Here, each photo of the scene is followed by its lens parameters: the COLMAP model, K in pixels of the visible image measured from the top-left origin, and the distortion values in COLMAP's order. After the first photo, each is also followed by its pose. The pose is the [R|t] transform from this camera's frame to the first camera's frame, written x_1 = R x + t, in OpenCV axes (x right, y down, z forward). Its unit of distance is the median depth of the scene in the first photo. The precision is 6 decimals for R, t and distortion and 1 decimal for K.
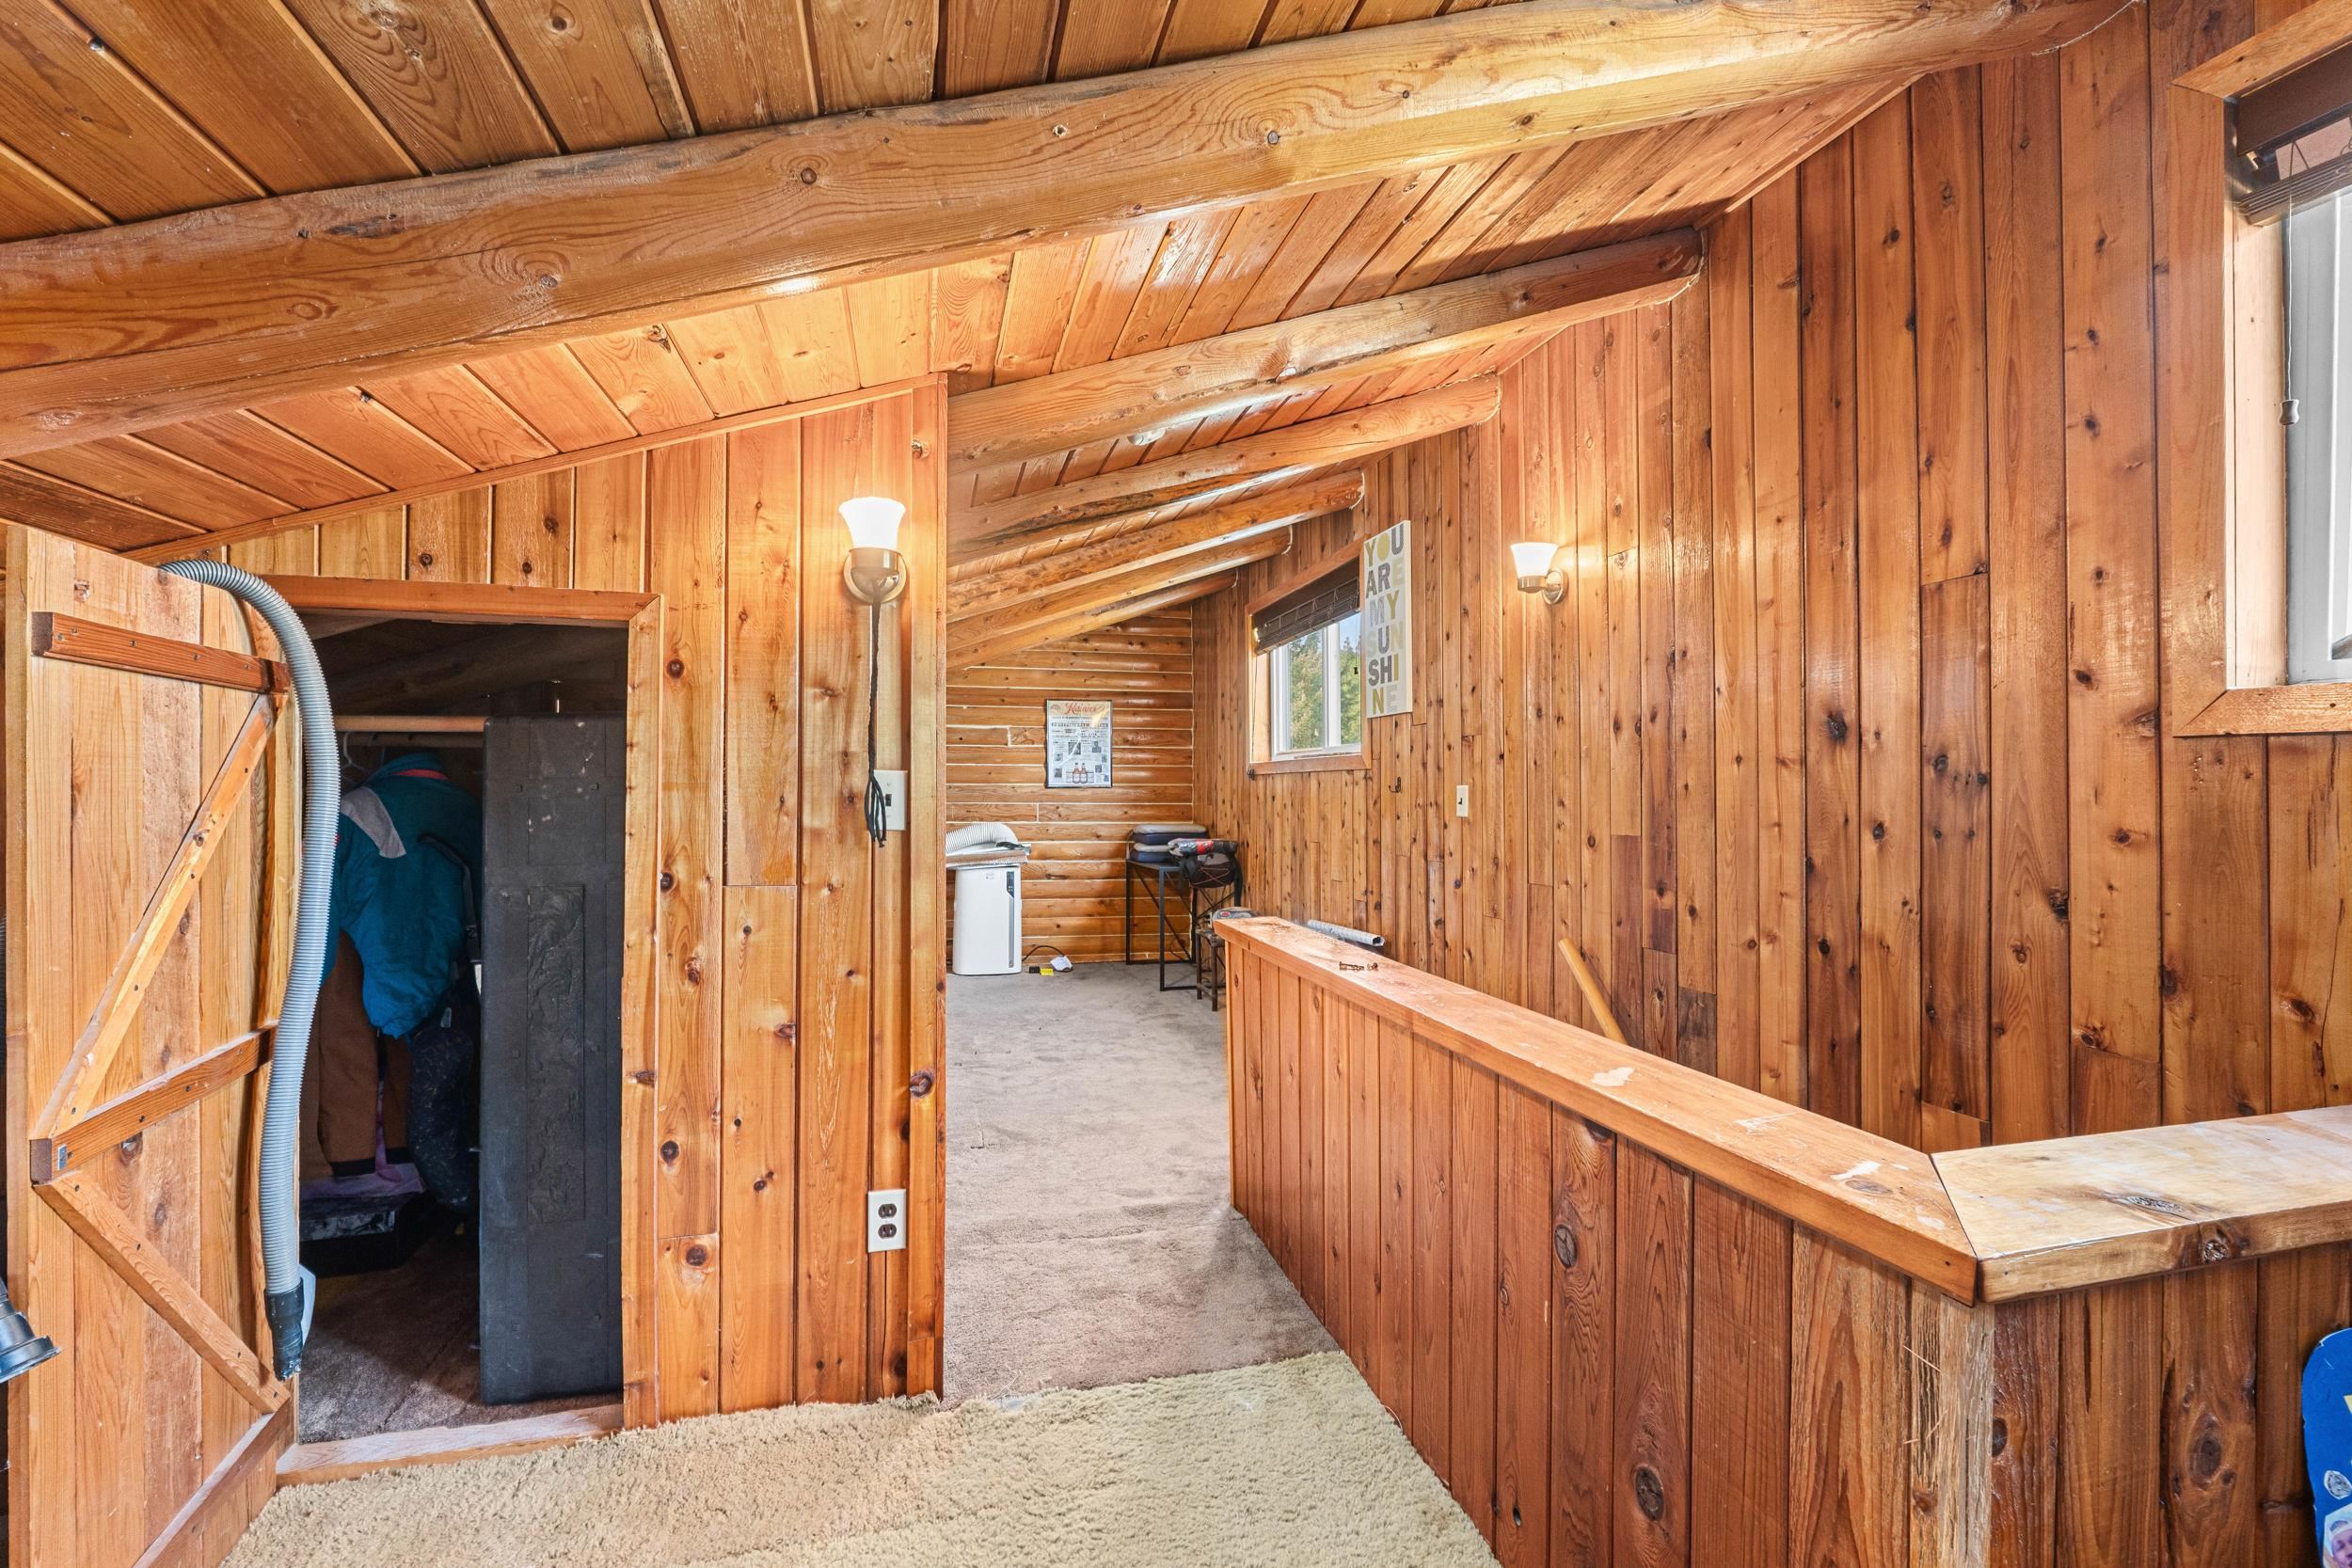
lens RADIAL K [[999.9, 0, 1174.9], [0, 999.9, 785.7], [0, 0, 1]] dist [-0.008515, 0.000123]
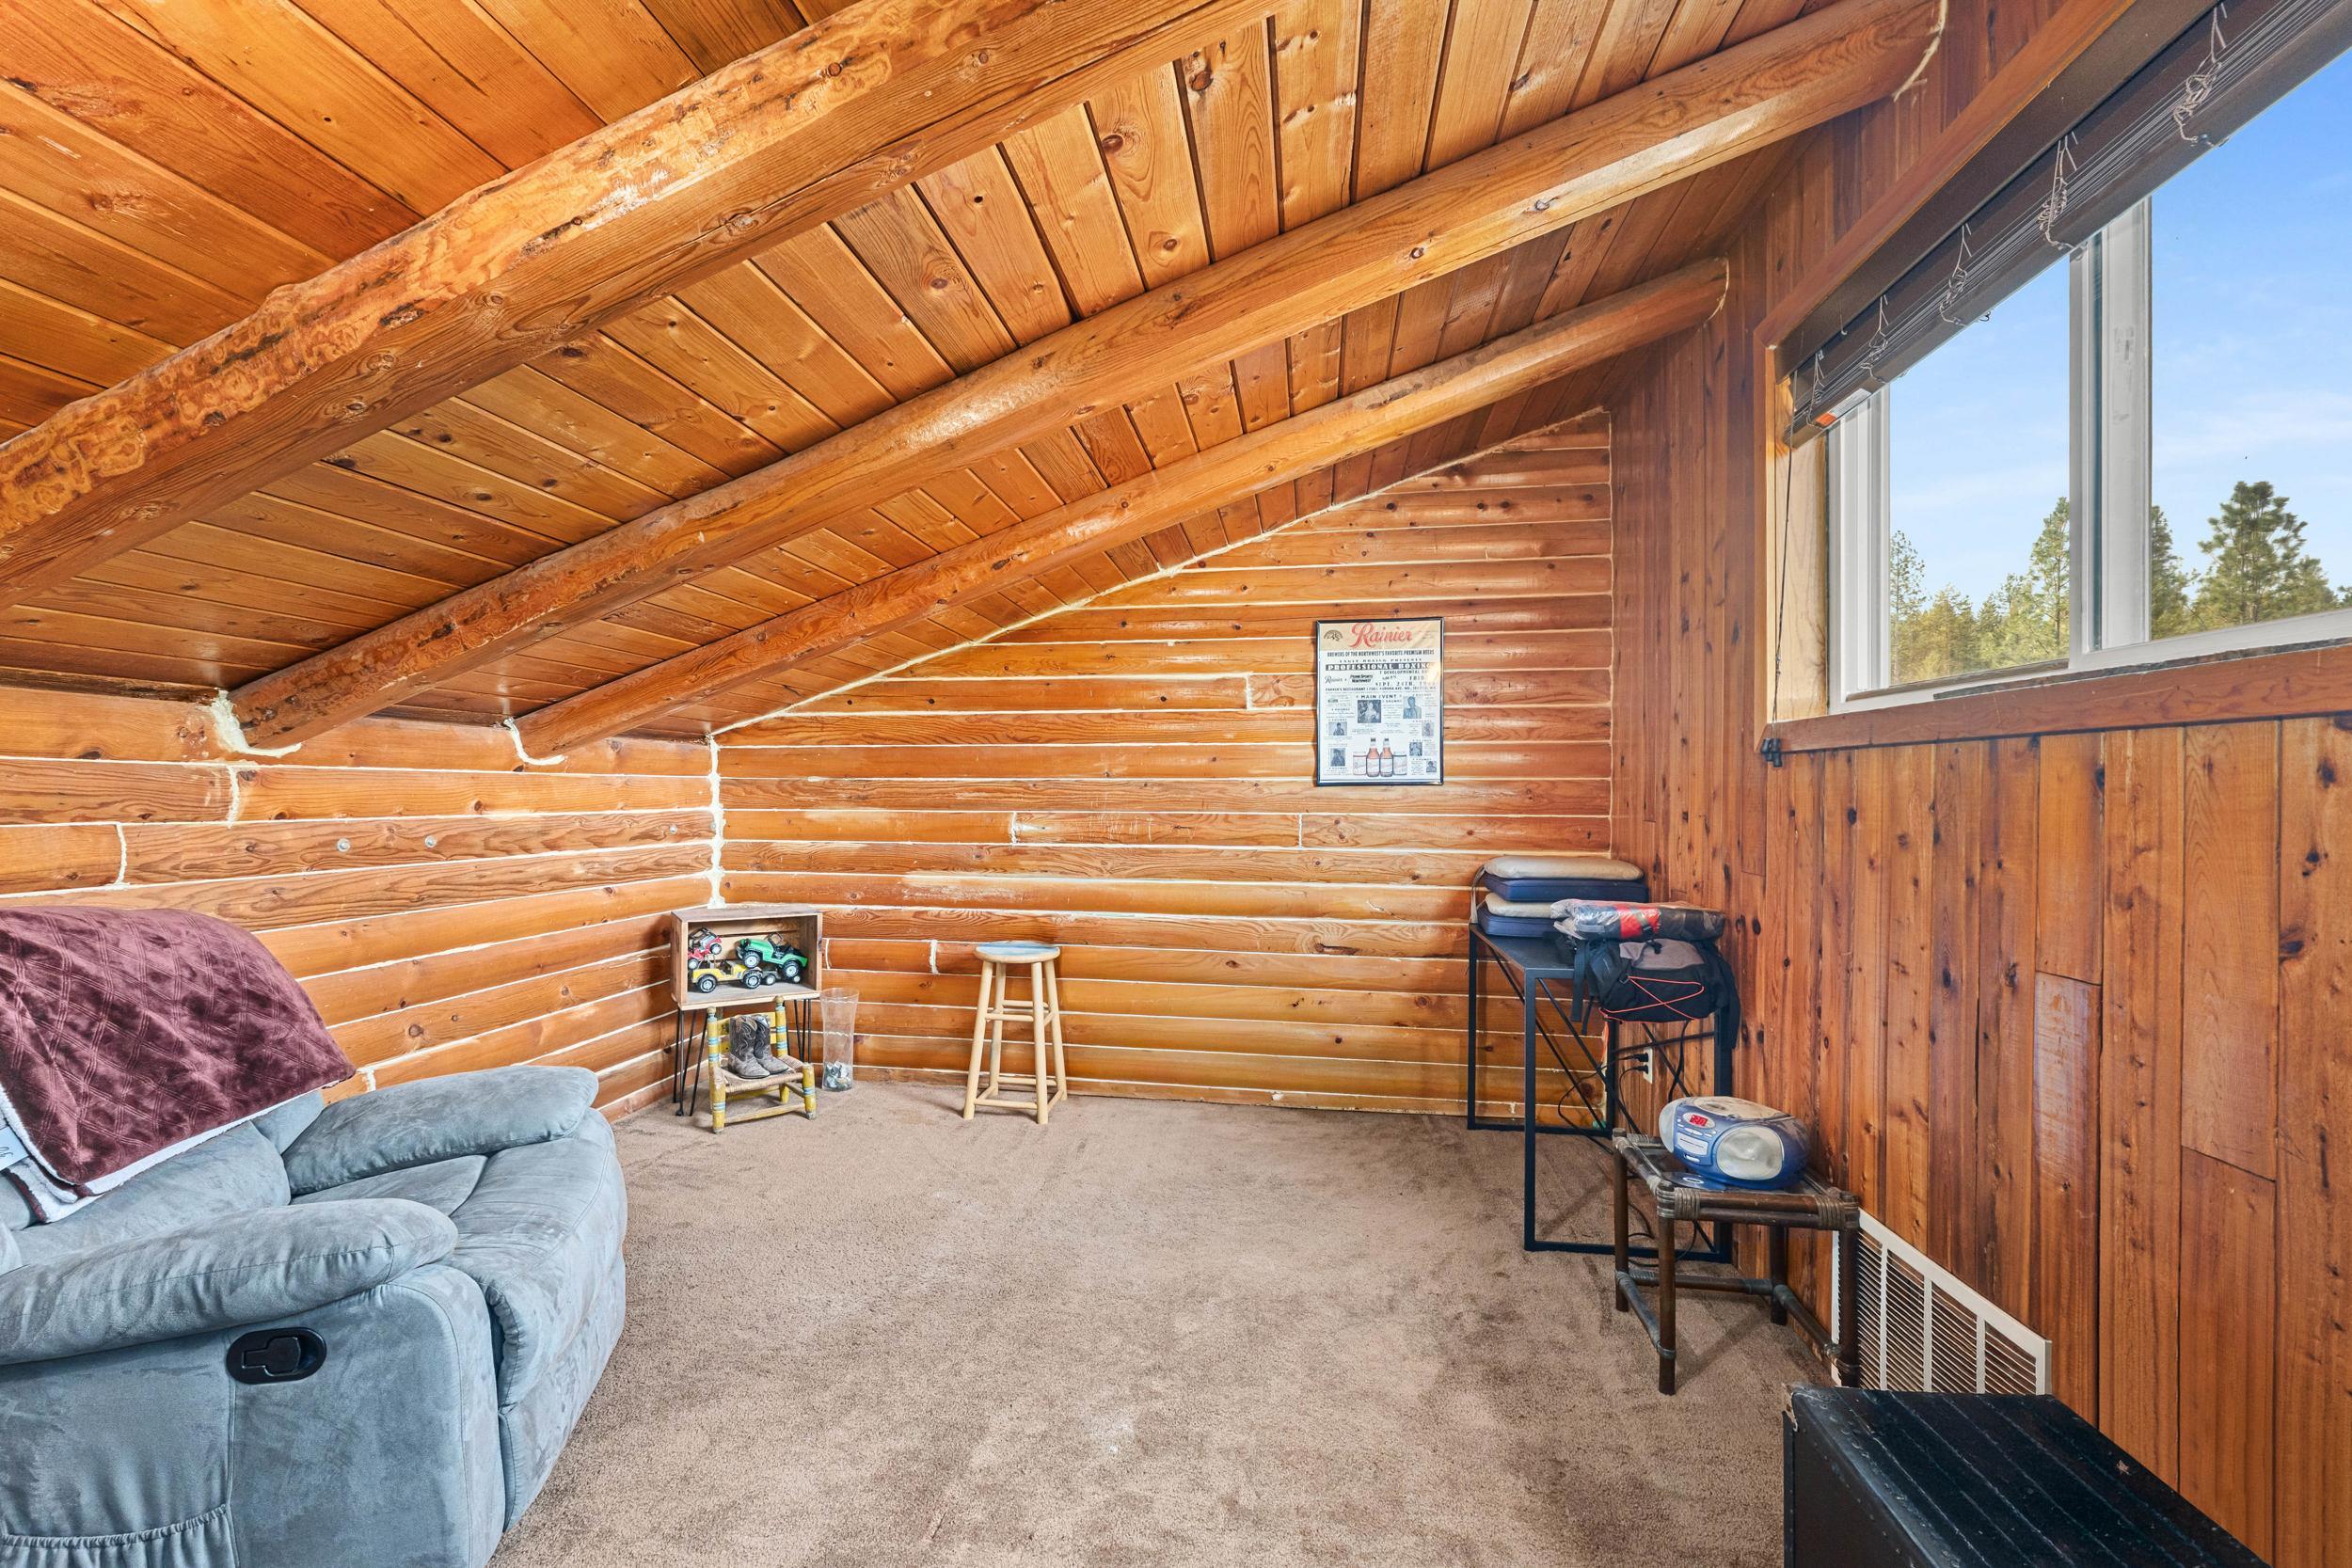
lens RADIAL K [[999.9, 0, 1163.6], [0, 999.9, 802.2], [0, 0, 1]] dist [-0.008515, 0.000123]
pose [[0.917237, 0.006551, -0.398288, 0.011767], [0.001849, 0.999784, 0.020701, 0.000024], [0.398338, -0.019724, 0.917027, 0.467669]]
